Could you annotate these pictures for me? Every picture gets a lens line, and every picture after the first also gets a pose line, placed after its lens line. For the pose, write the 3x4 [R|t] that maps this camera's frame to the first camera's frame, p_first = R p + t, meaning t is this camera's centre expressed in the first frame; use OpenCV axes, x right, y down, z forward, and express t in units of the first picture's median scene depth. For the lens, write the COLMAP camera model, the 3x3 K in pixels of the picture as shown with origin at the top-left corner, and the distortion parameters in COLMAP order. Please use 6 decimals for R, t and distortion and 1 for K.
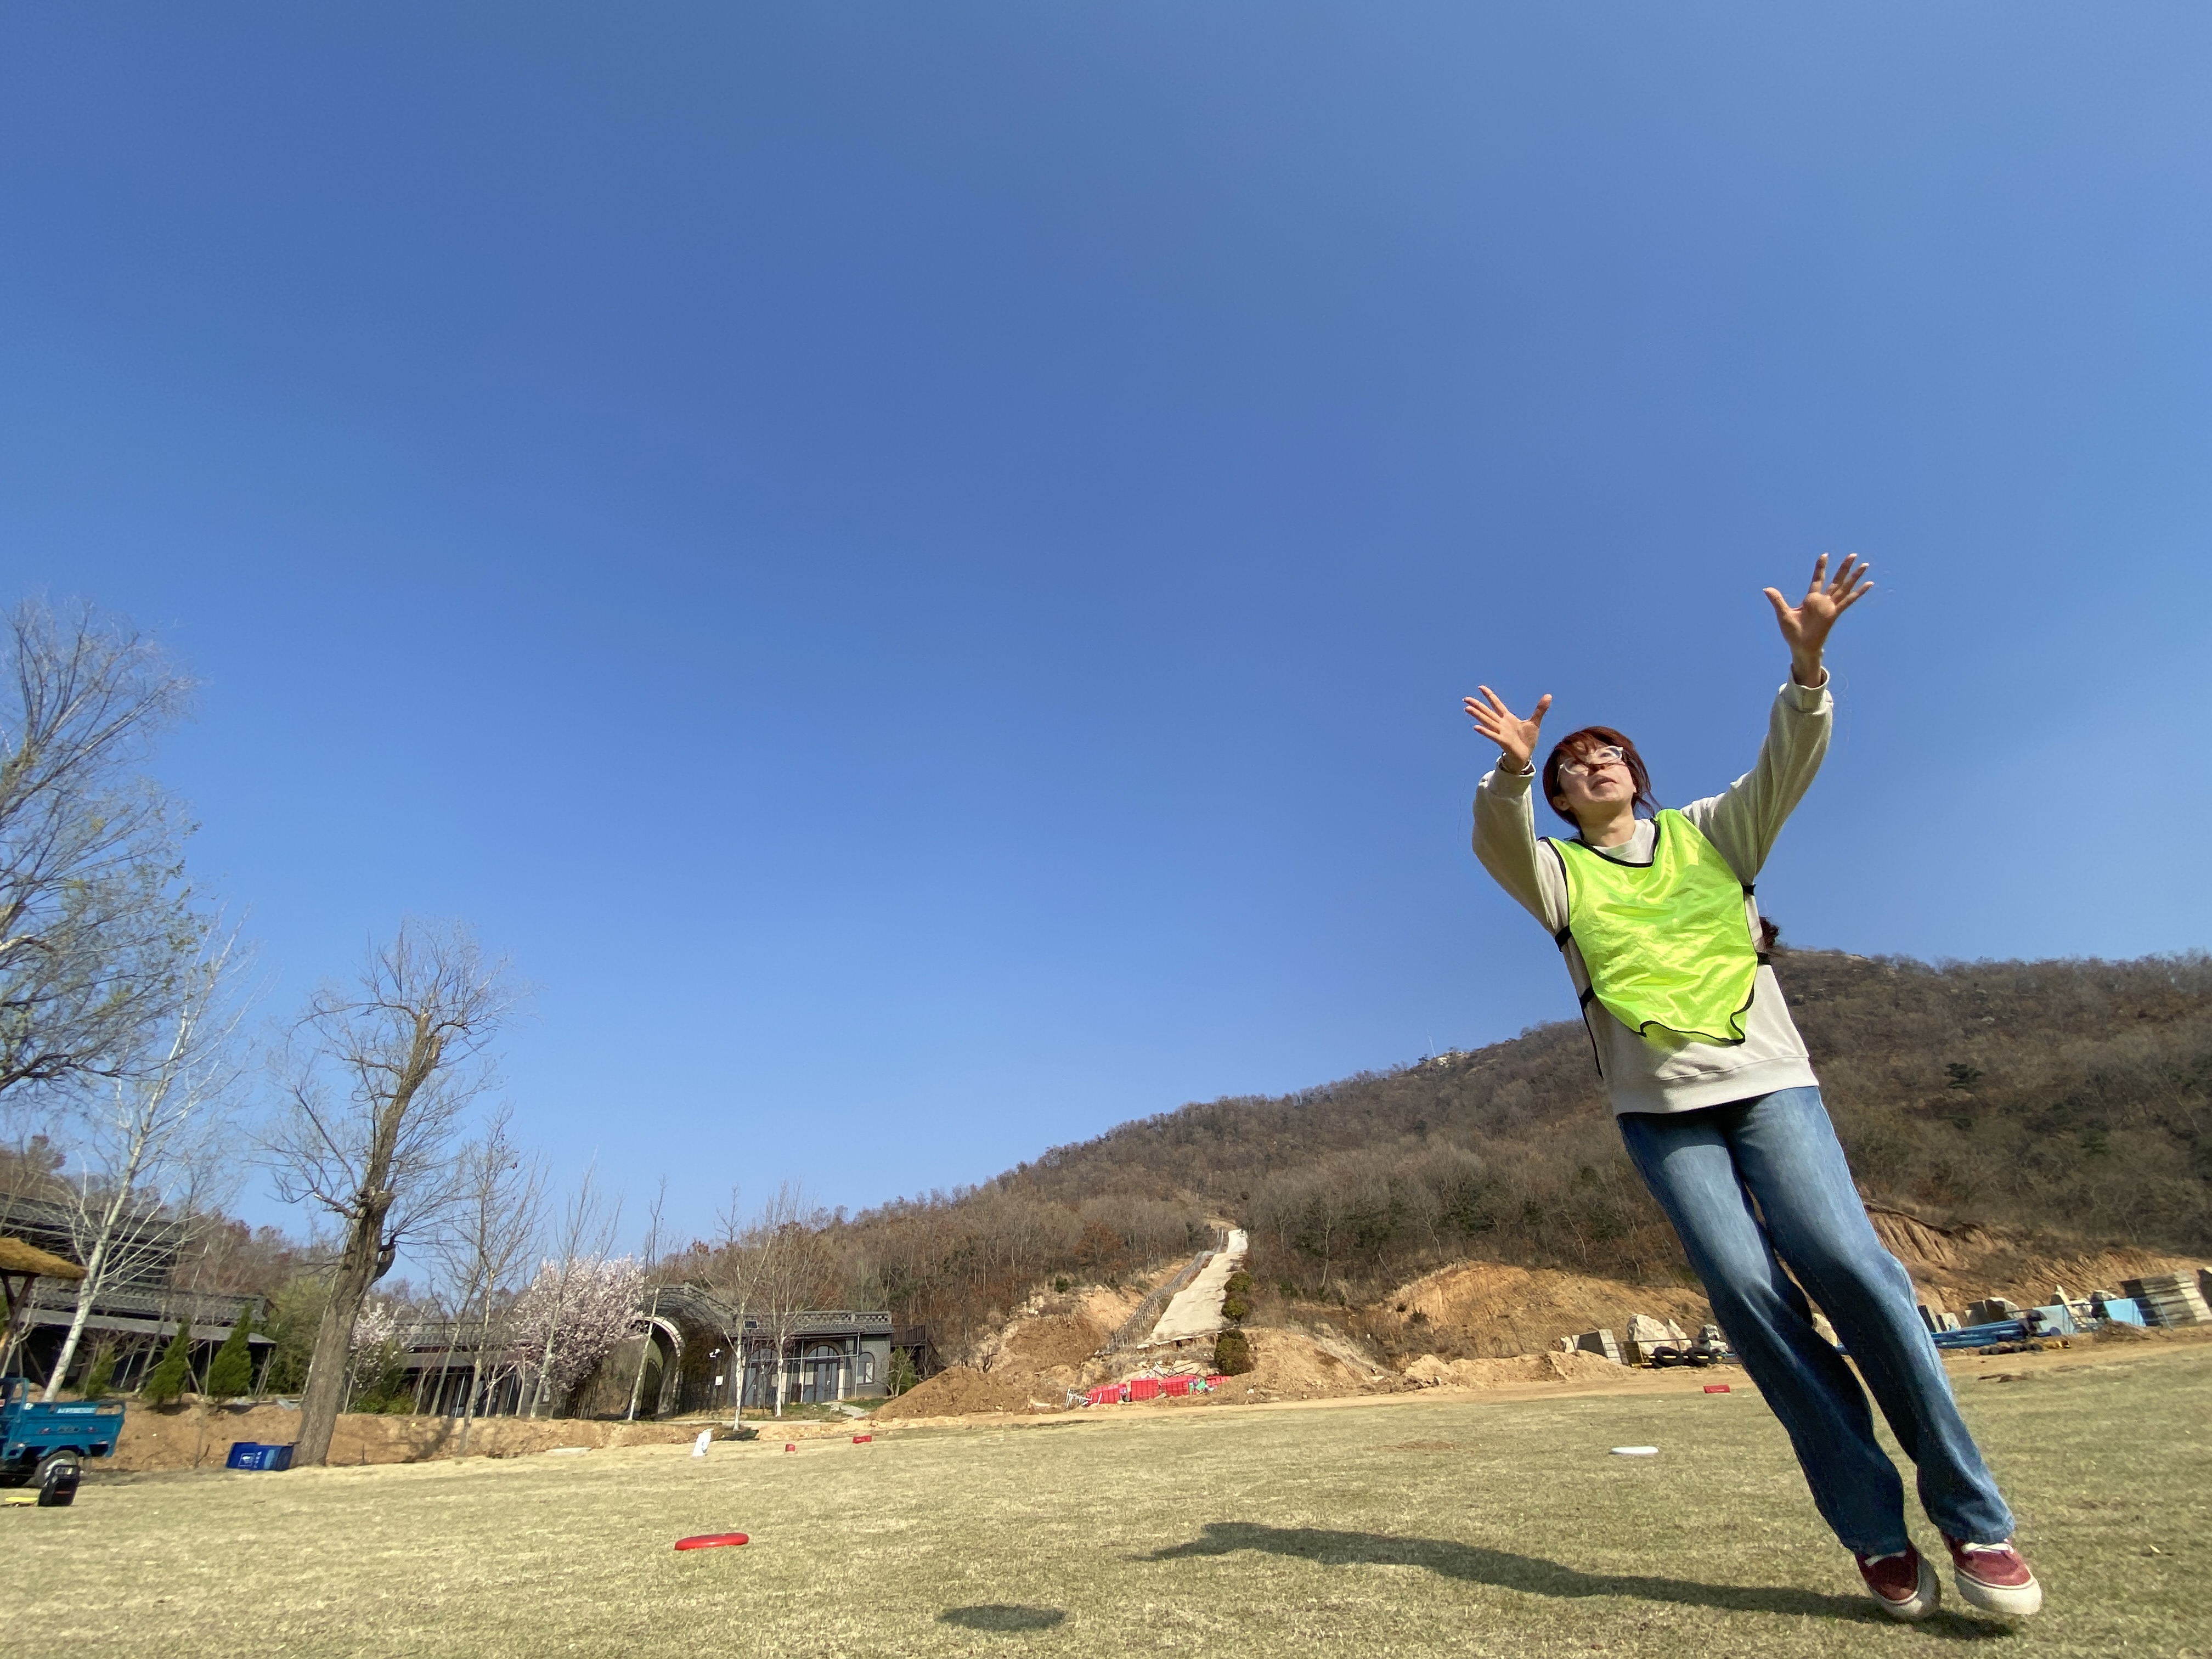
lens RADIAL K [[955.0, 0, 1072.8], [0, 955.0, 835.4], [0, 0, 1]] dist [0.026653, -0.038406]
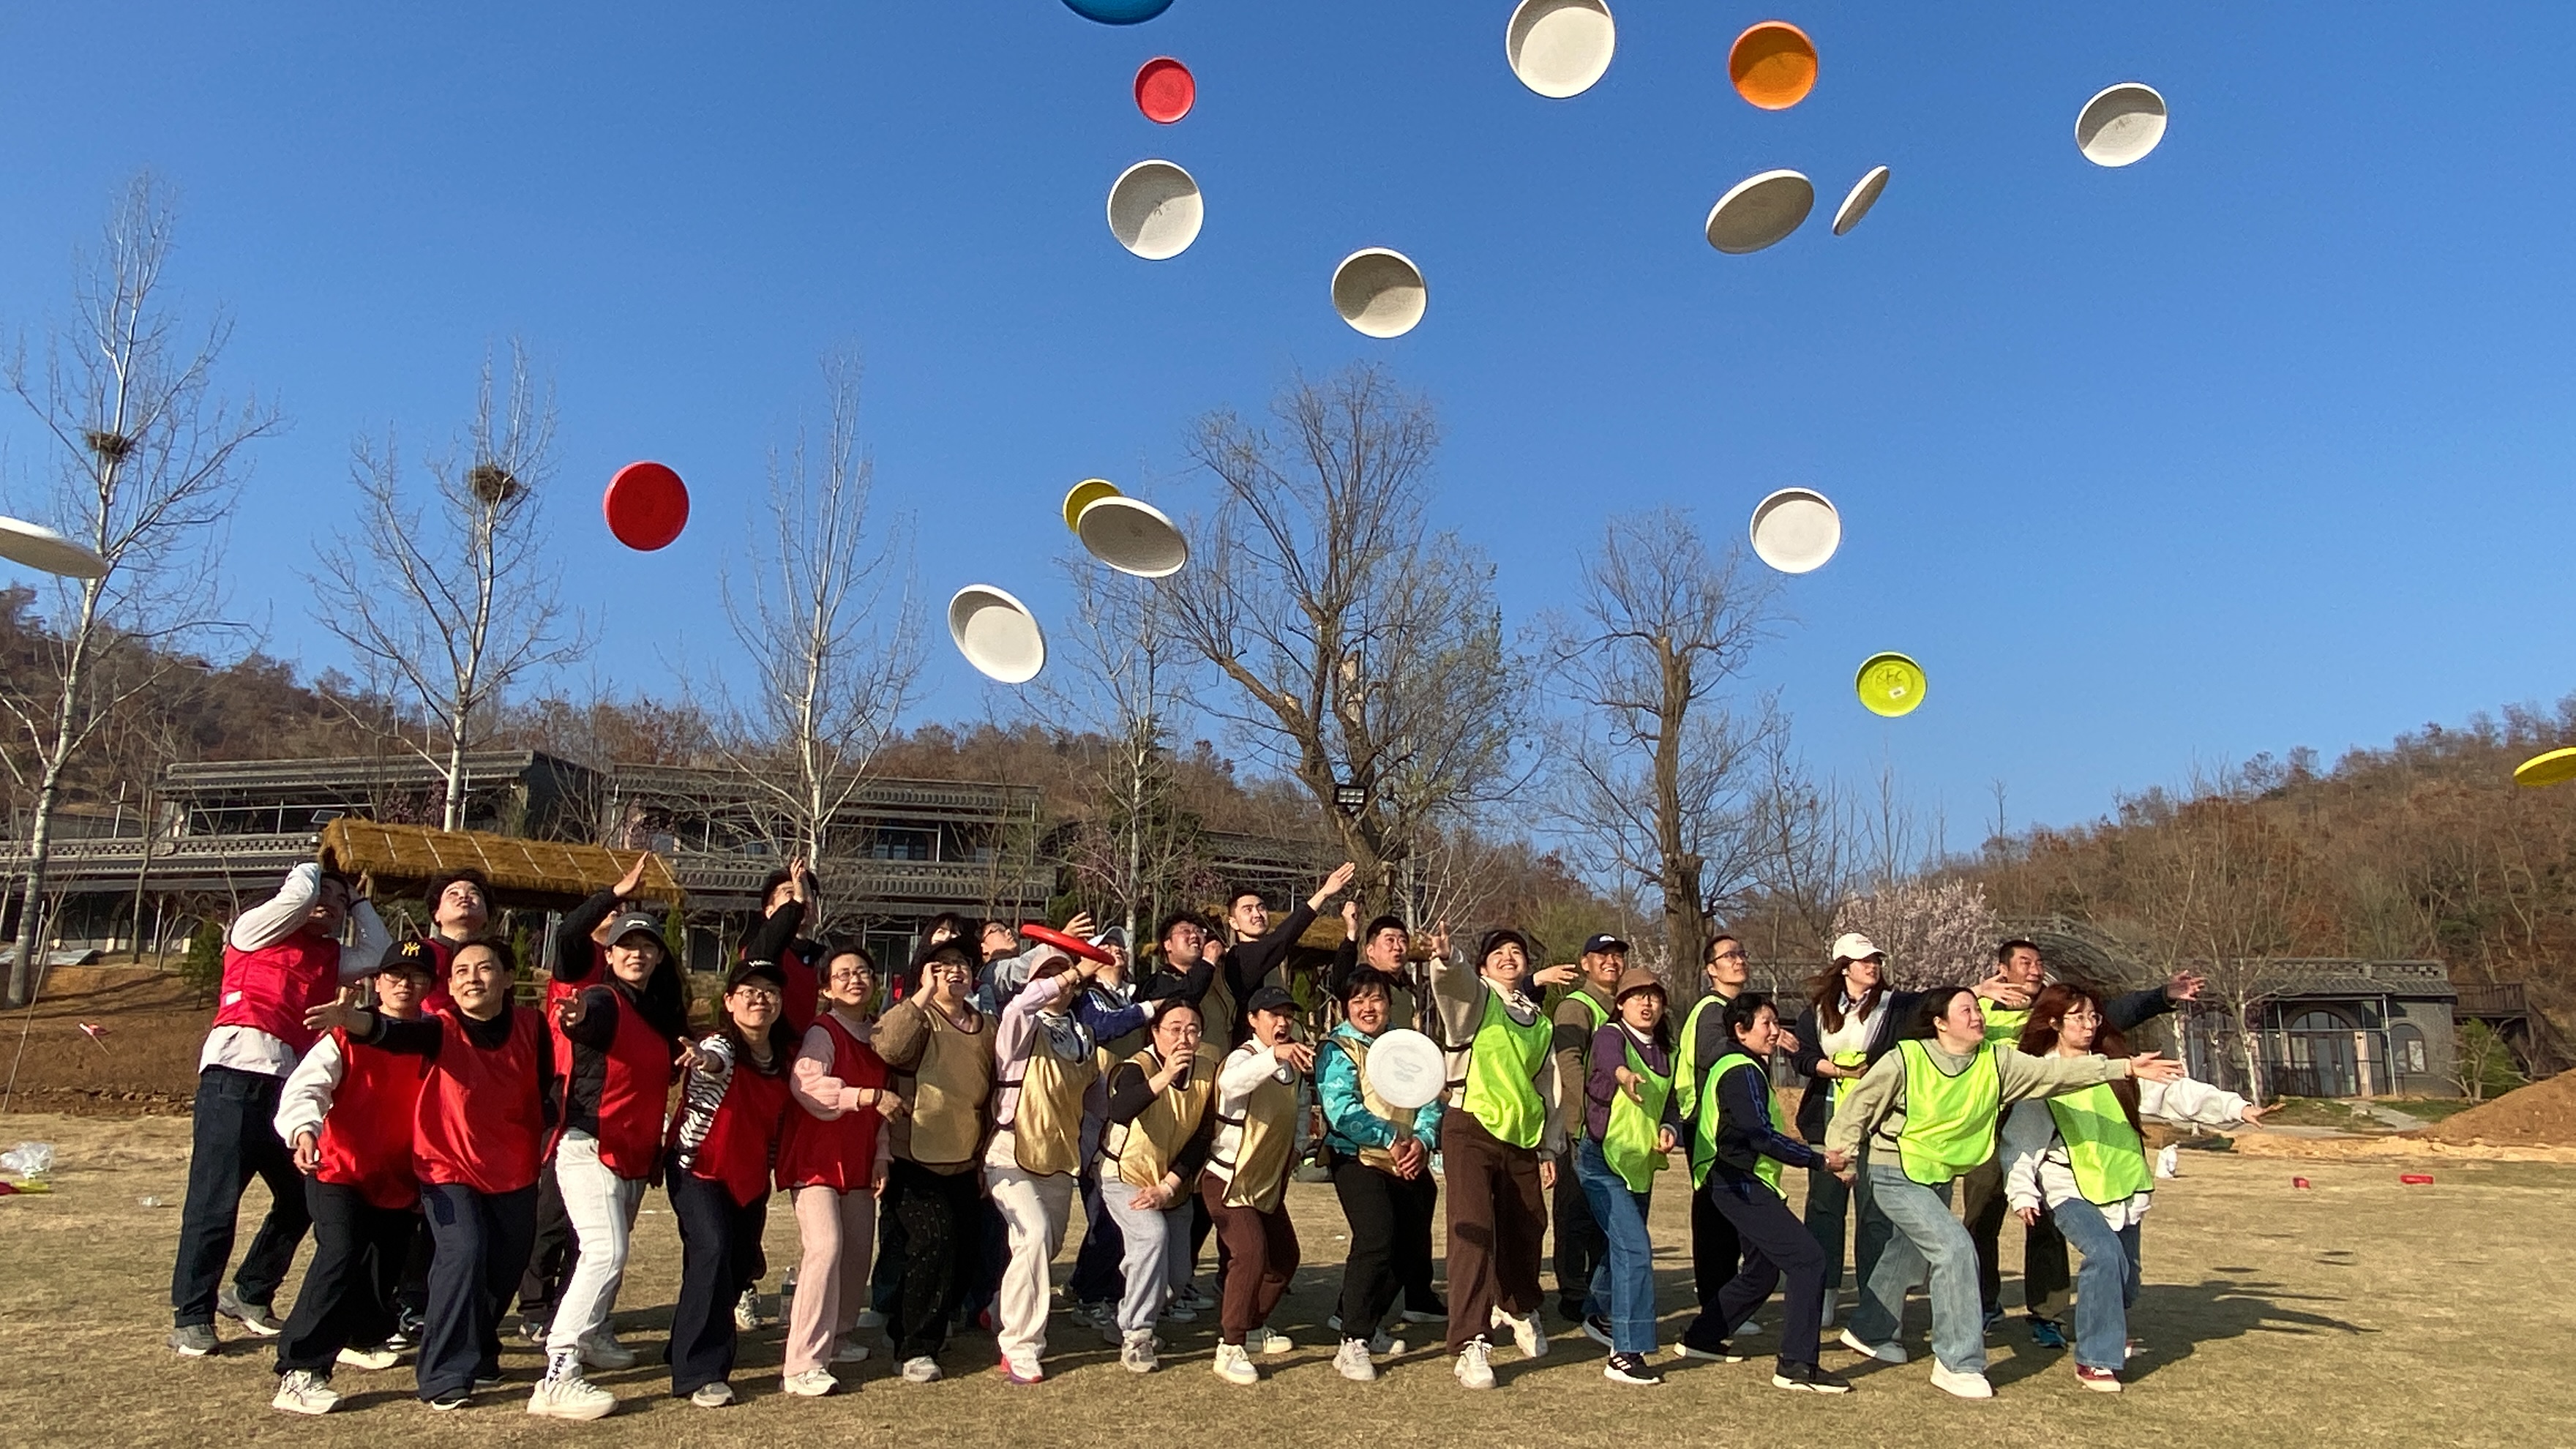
lens RADIAL K [[1762.6, 0, 1286.6], [0, 1762.6, 651.6], [0, 0, 1]] dist [0.060749, -0.058022]
pose [[0.738778, -0.088429, -0.668122, 0.028090], [0.290544, 0.936290, 0.197348, -0.082439], [0.608104, -0.339915, 0.717403, -0.108467]]
